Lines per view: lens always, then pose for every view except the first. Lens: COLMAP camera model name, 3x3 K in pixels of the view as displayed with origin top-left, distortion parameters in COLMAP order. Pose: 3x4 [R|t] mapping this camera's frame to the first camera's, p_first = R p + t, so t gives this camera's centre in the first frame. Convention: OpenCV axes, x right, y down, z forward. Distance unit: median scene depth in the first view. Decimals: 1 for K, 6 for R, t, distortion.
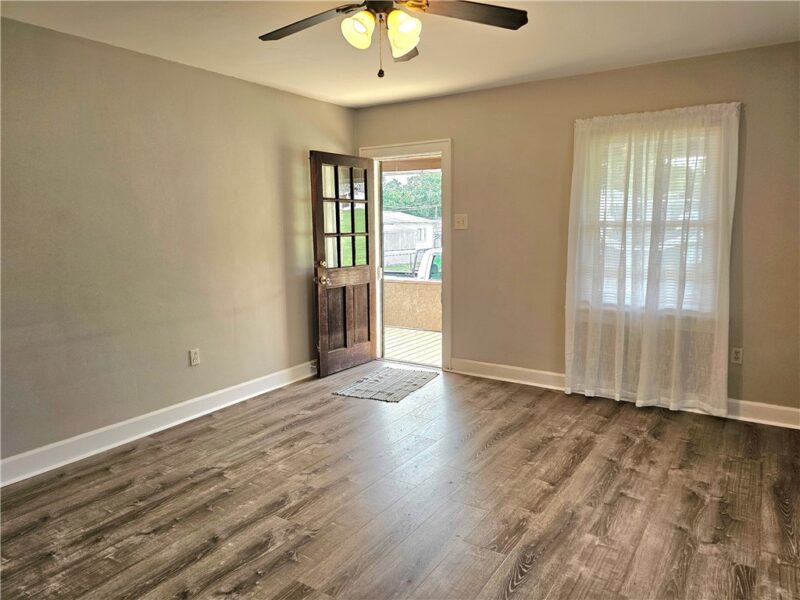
lens RADIAL K [[560.5, 0, 411.6], [0, 560.5, 299.3], [0, 0, 1]] dist [0.007832, -0.004994]
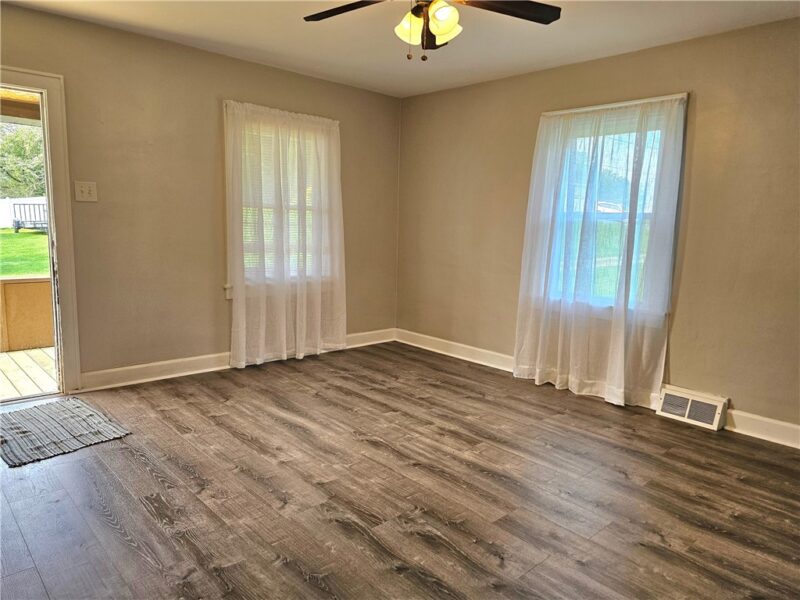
lens RADIAL K [[560.5, 0, 411.6], [0, 560.5, 299.3], [0, 0, 1]] dist [0.007832, -0.004994]
pose [[0.249029, -0.132711, 0.959360, -0.841141], [0.106692, 0.988297, 0.109019, -0.050849], [-0.962601, 0.075207, 0.260274, 0.556746]]
